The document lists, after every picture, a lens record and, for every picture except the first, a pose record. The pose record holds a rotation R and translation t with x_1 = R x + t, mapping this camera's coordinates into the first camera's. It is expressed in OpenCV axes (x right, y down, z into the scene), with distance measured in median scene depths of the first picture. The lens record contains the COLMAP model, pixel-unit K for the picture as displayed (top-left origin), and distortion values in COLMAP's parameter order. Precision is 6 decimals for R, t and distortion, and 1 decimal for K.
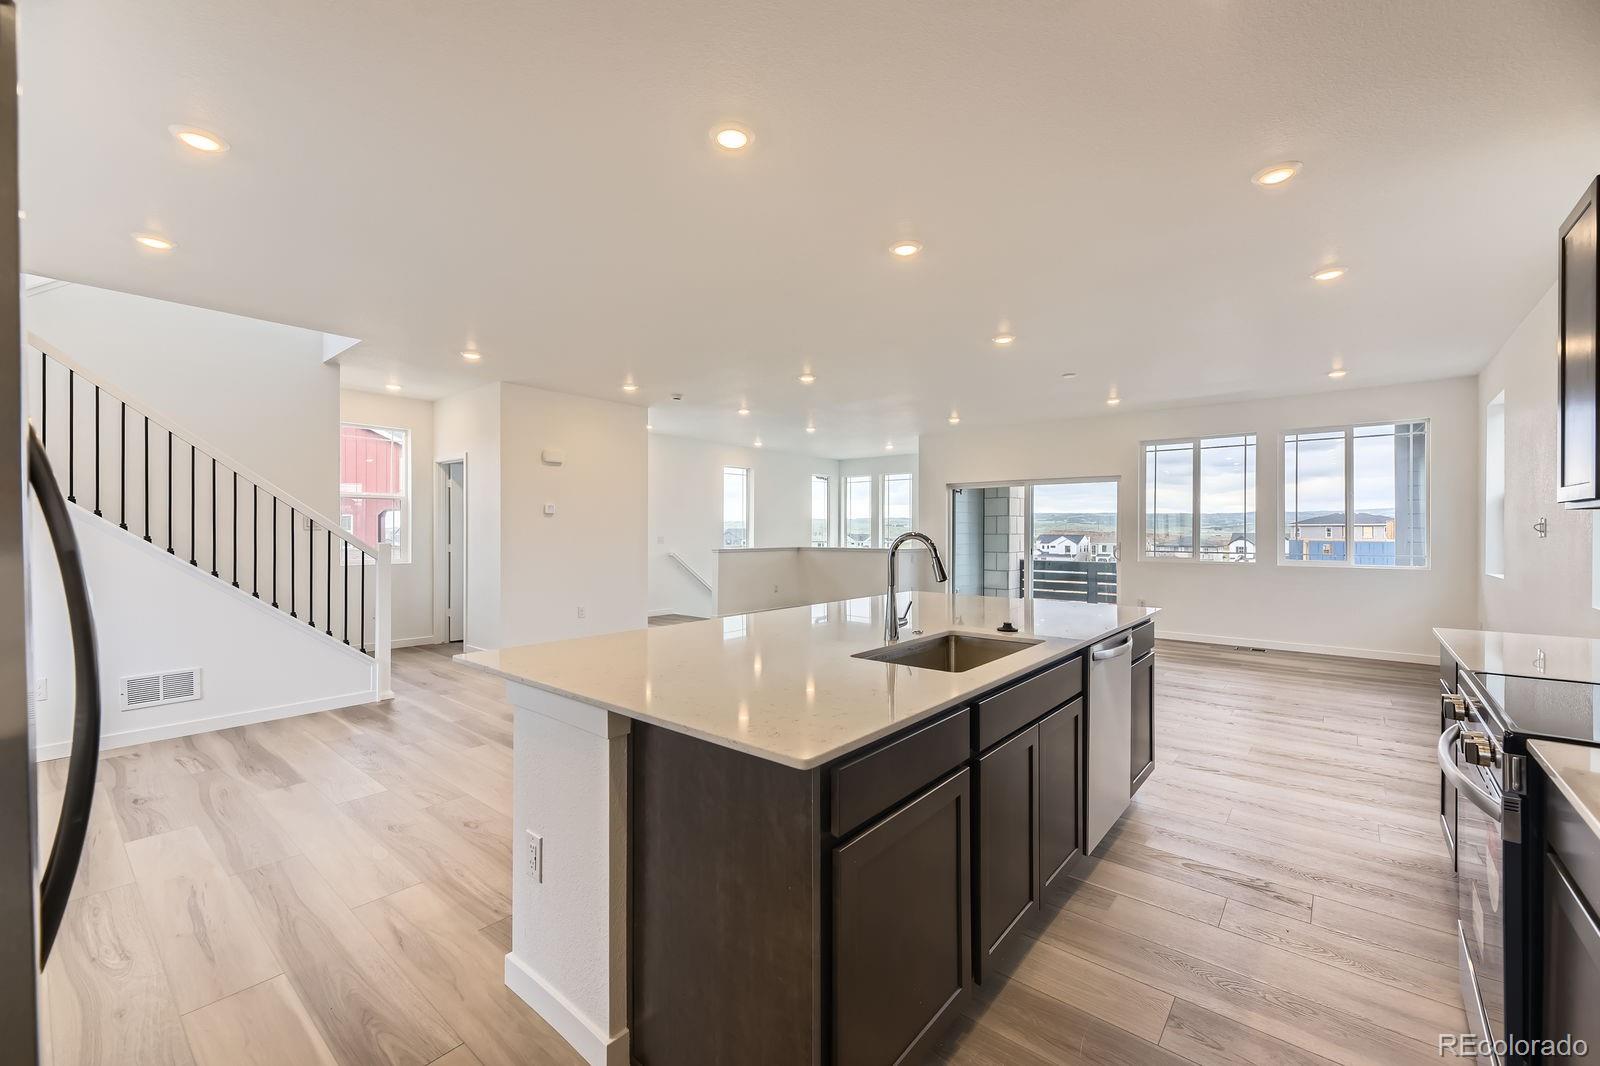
lens RADIAL K [[656.5, 0, 791.7], [0, 656.5, 537.8], [0, 0, 1]] dist [-0.000569, -0.000423]
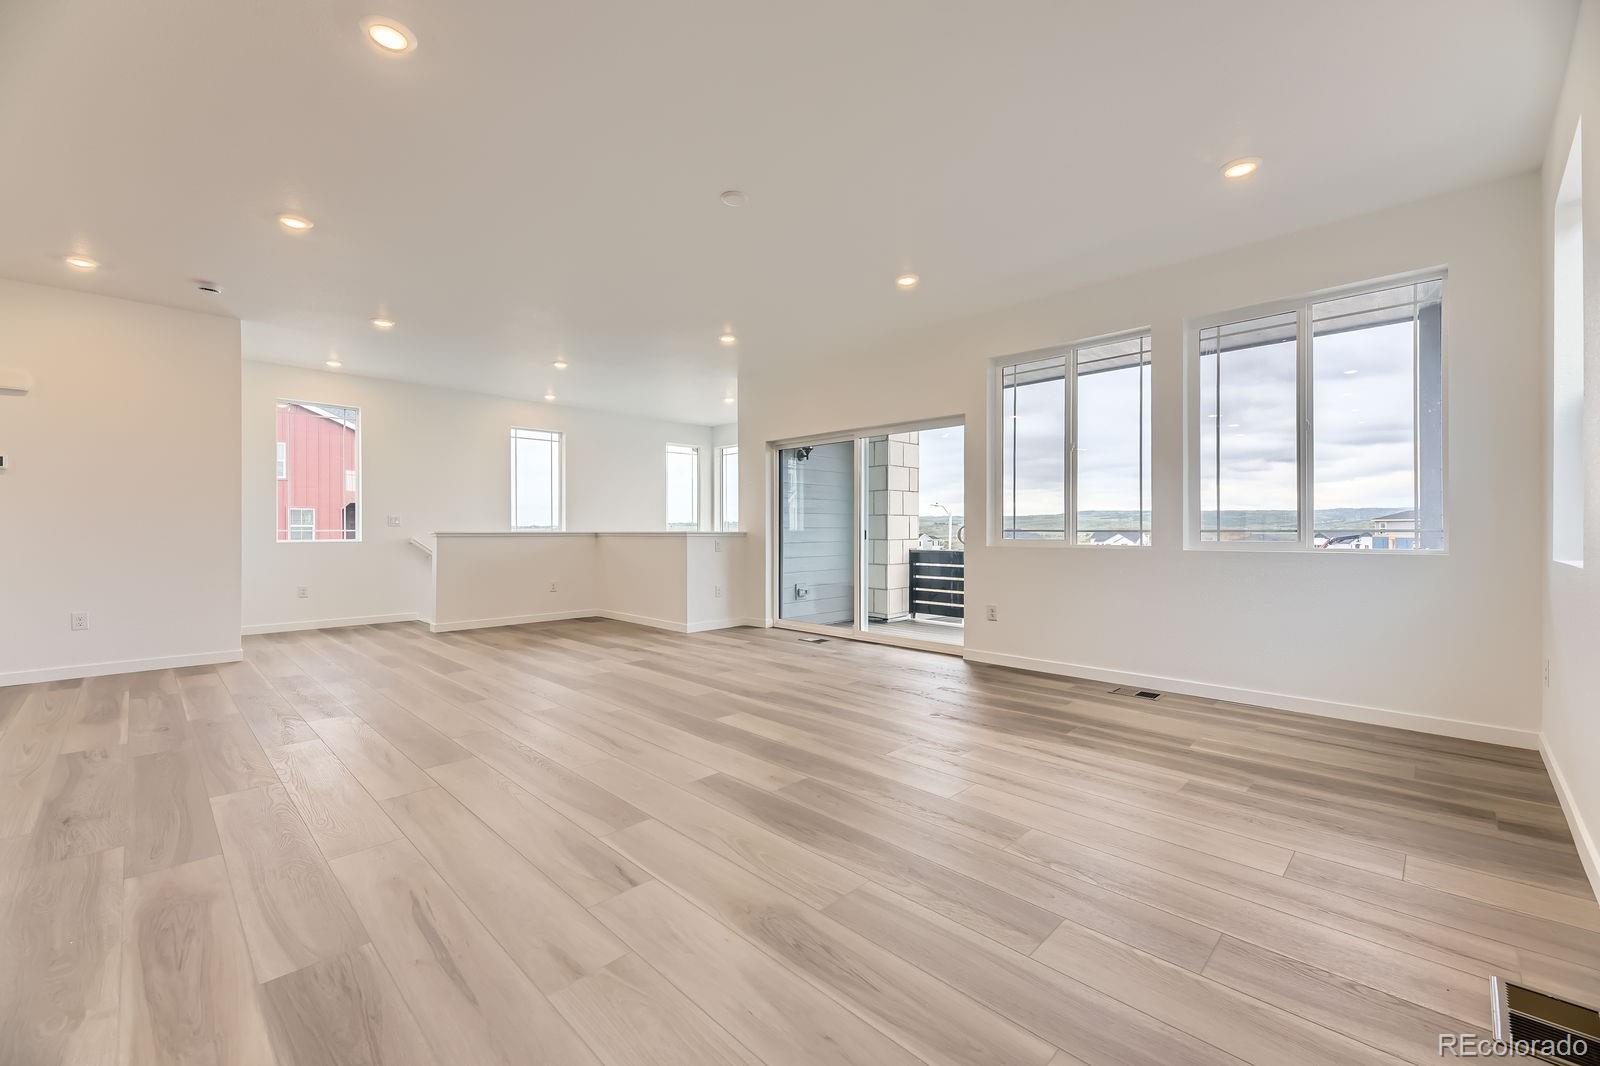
lens RADIAL K [[656.5, 0, 804.0], [0, 656.5, 523.1], [0, 0, 1]] dist [-0.000569, -0.000423]
pose [[0.999244, -0.000083, -0.038884, 0.290786], [-0.000488, 0.999892, -0.014687, 0.015787], [0.038881, 0.014695, 0.999136, 0.265667]]
